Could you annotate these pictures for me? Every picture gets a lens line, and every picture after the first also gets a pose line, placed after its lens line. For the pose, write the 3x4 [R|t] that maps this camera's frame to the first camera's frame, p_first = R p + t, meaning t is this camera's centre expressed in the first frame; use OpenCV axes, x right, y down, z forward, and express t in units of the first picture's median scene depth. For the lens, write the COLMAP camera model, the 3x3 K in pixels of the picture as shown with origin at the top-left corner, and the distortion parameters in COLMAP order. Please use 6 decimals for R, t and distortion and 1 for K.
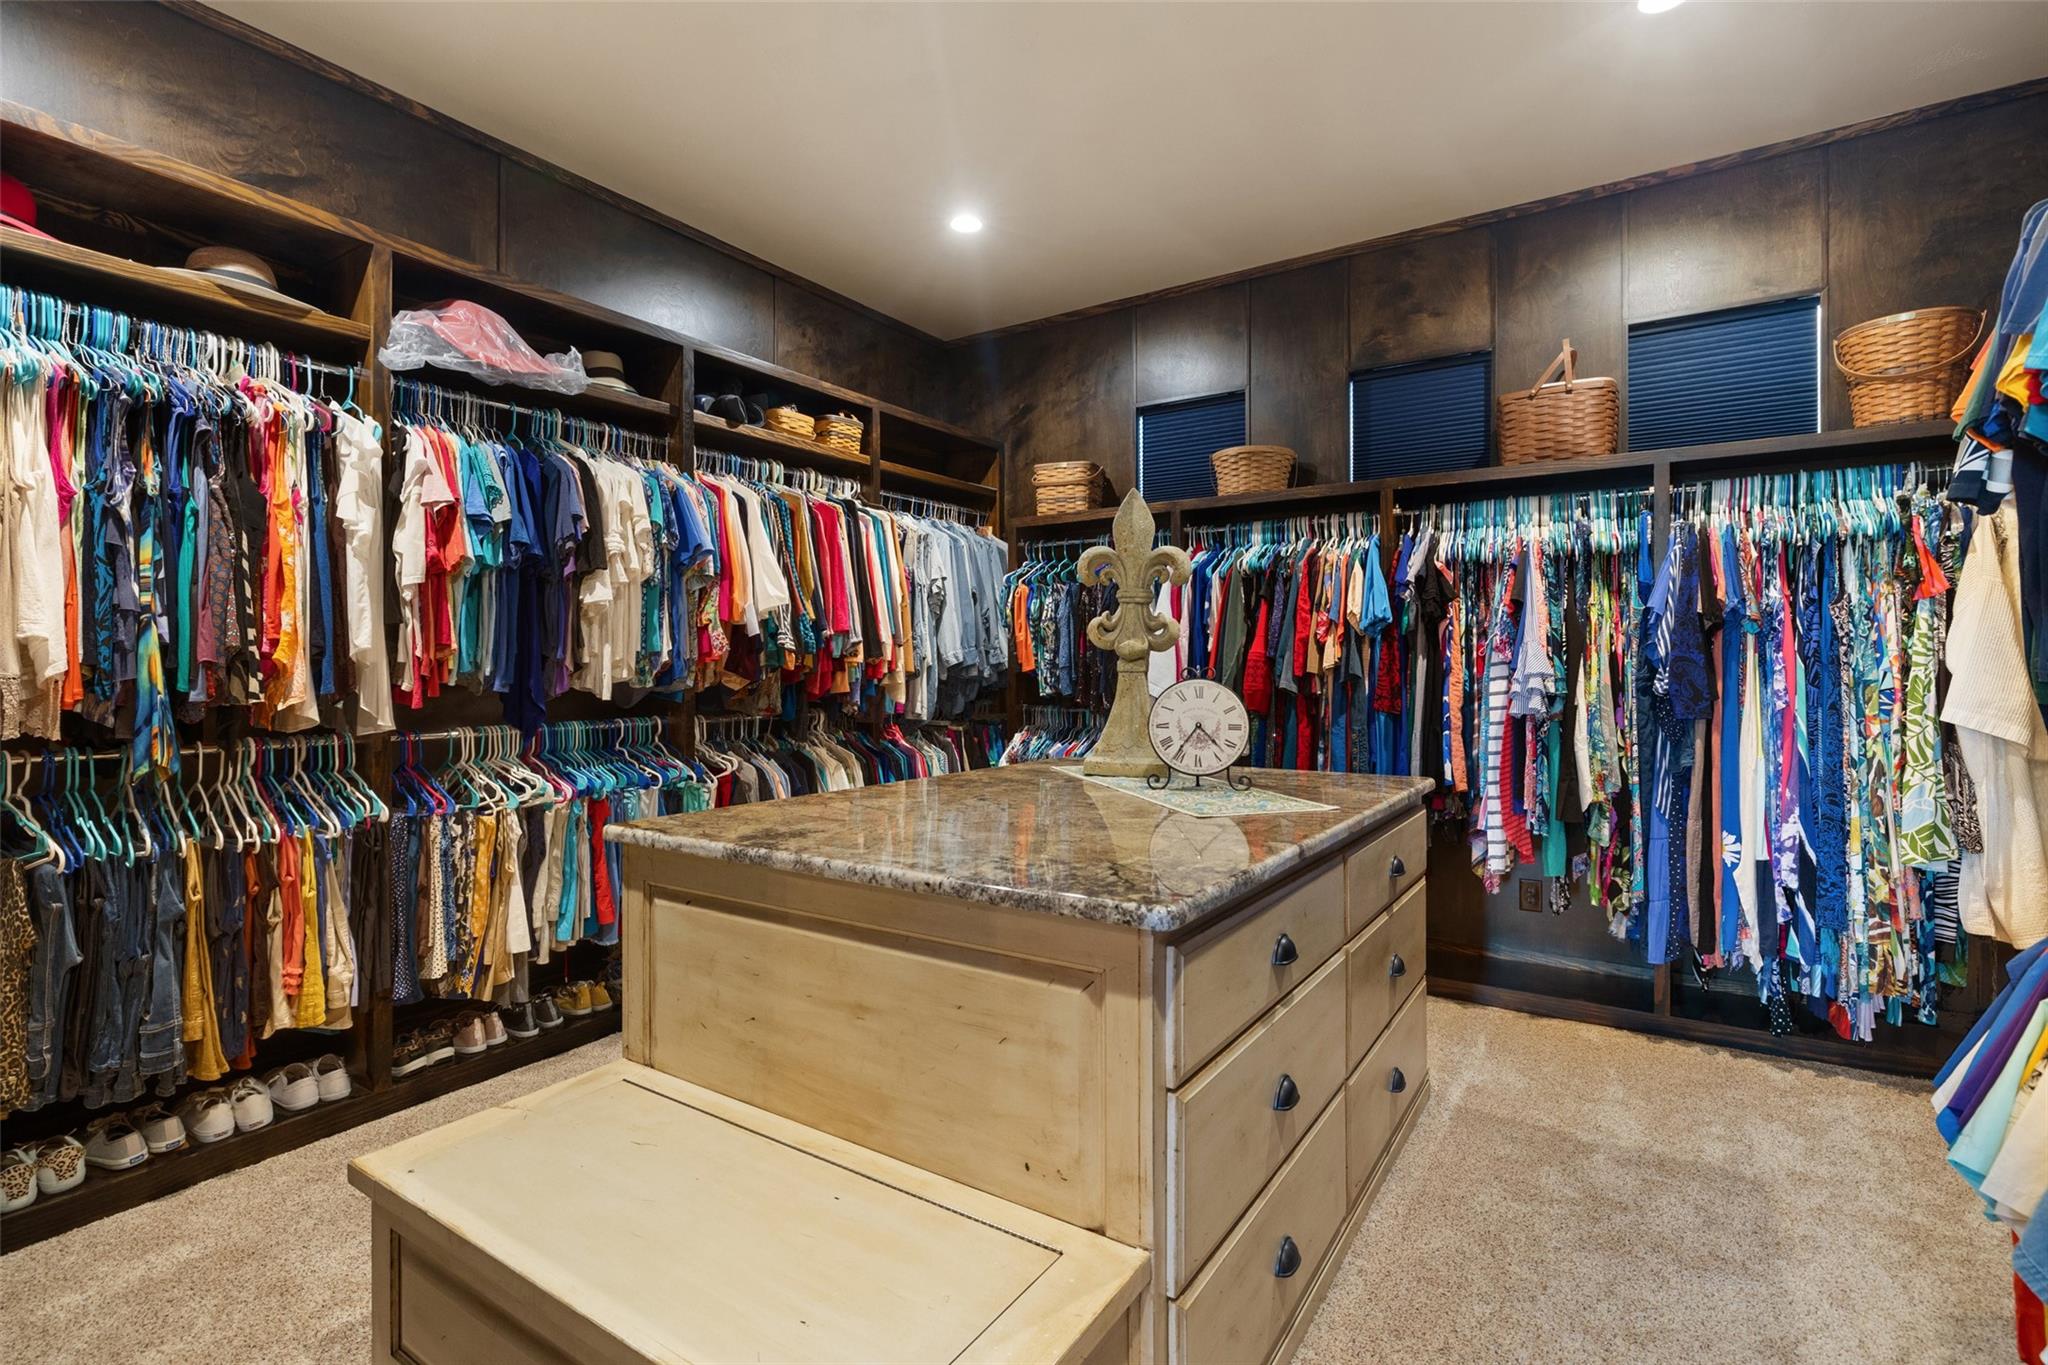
lens RADIAL K [[981.9, 0, 1013.2], [0, 981.9, 675.0], [0, 0, 1]] dist [0.000822, -0.000288]
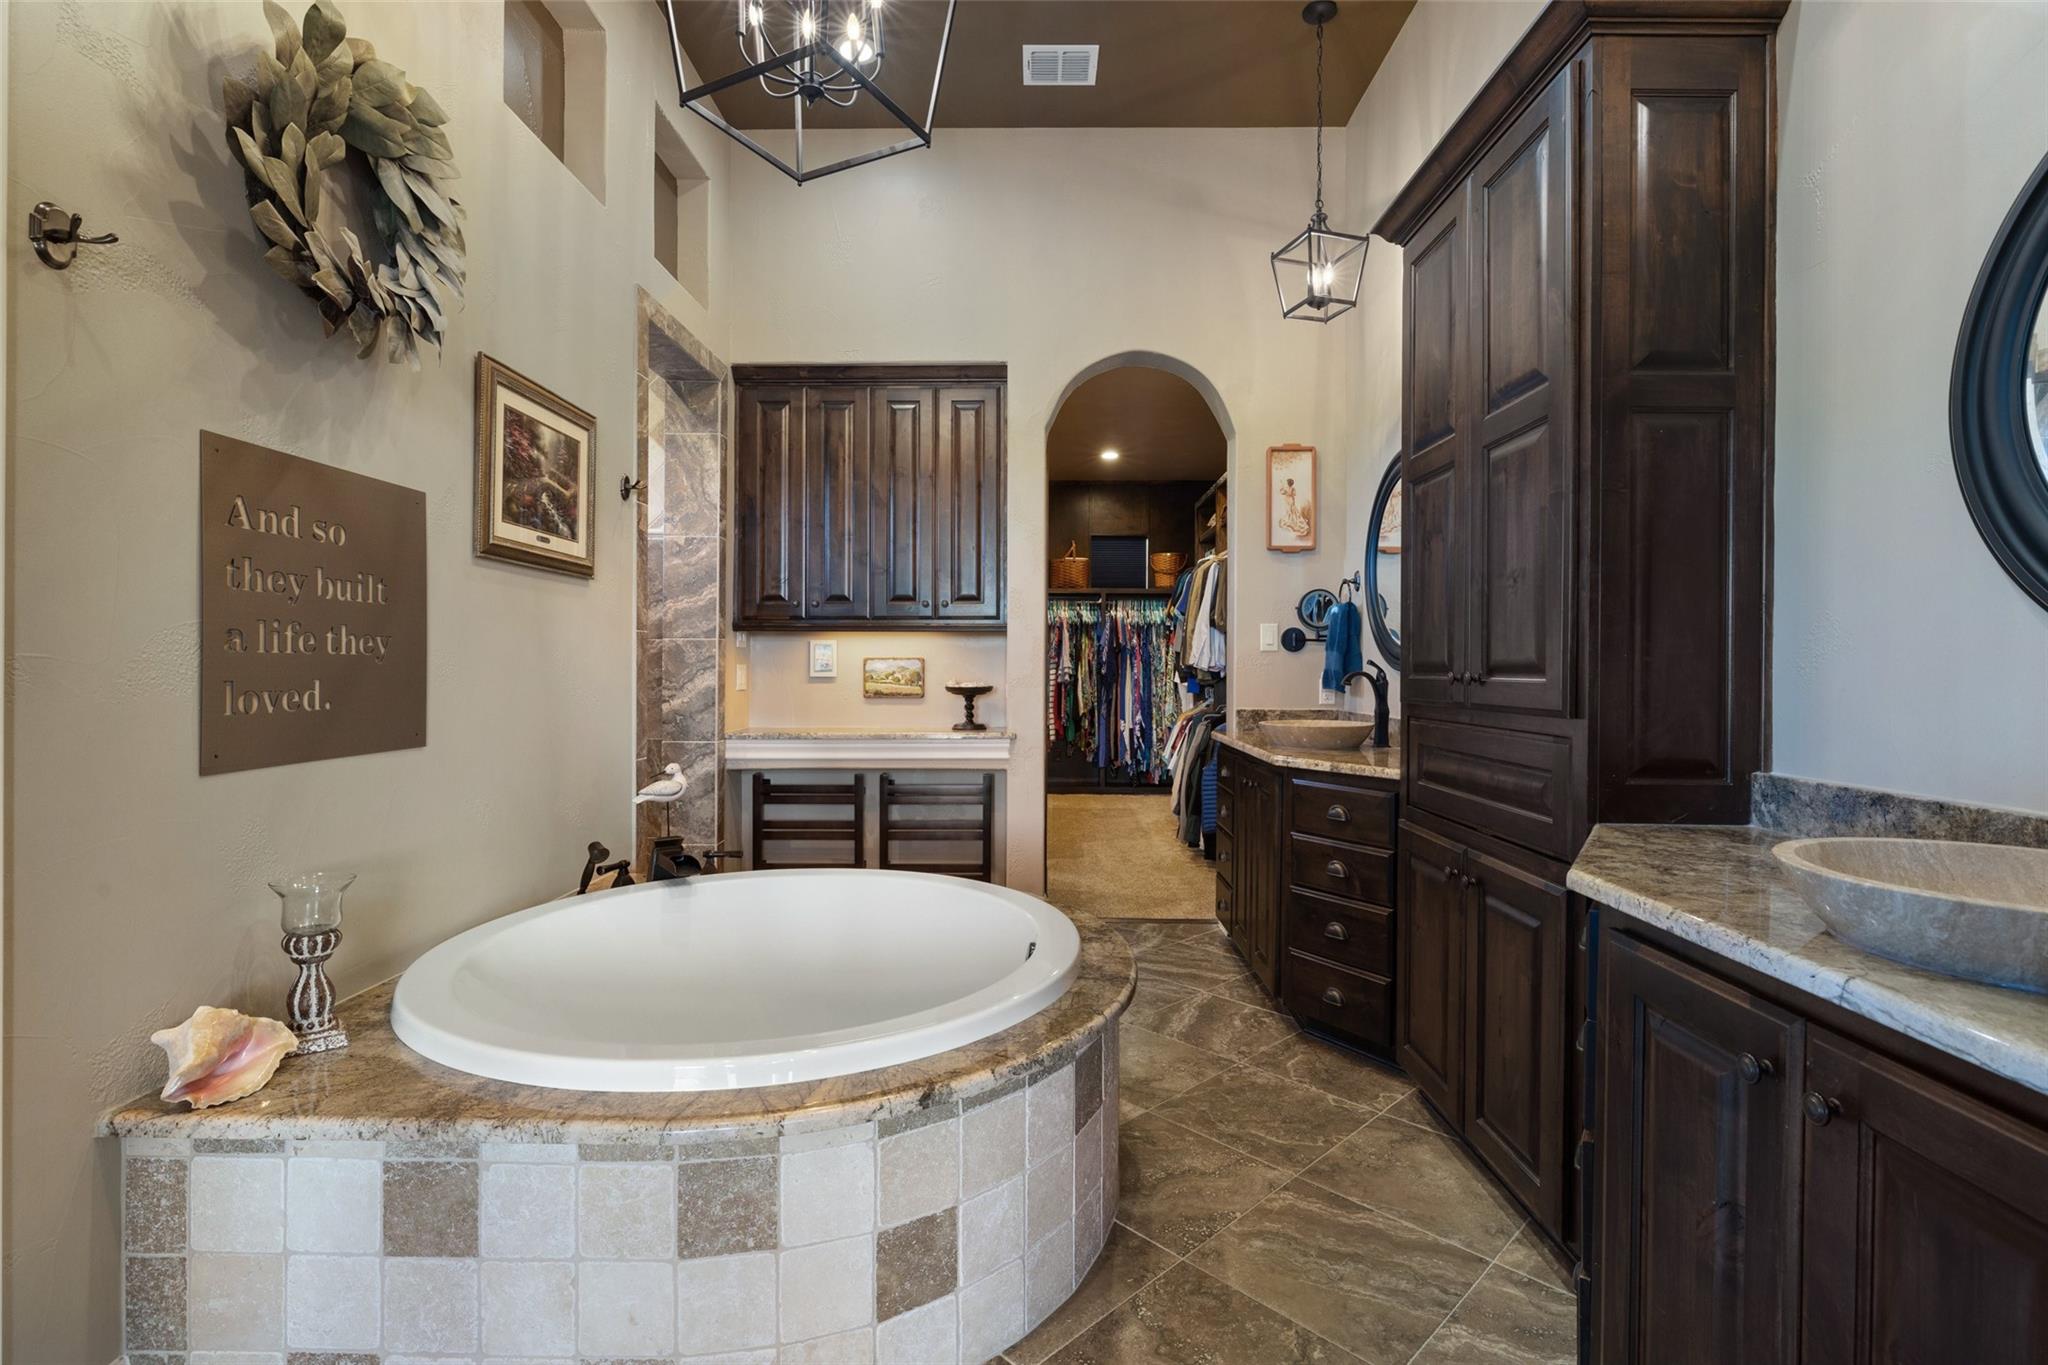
lens RADIAL K [[981.9, 0, 1030.4], [0, 981.9, 680.3], [0, 0, 1]] dist [0.000822, -0.000288]
pose [[0.852545, 0.002904, 0.522646, -1.036524], [-0.004822, 0.999986, 0.002311, 0.031364], [-0.522632, -0.004490, 0.852547, -1.355467]]
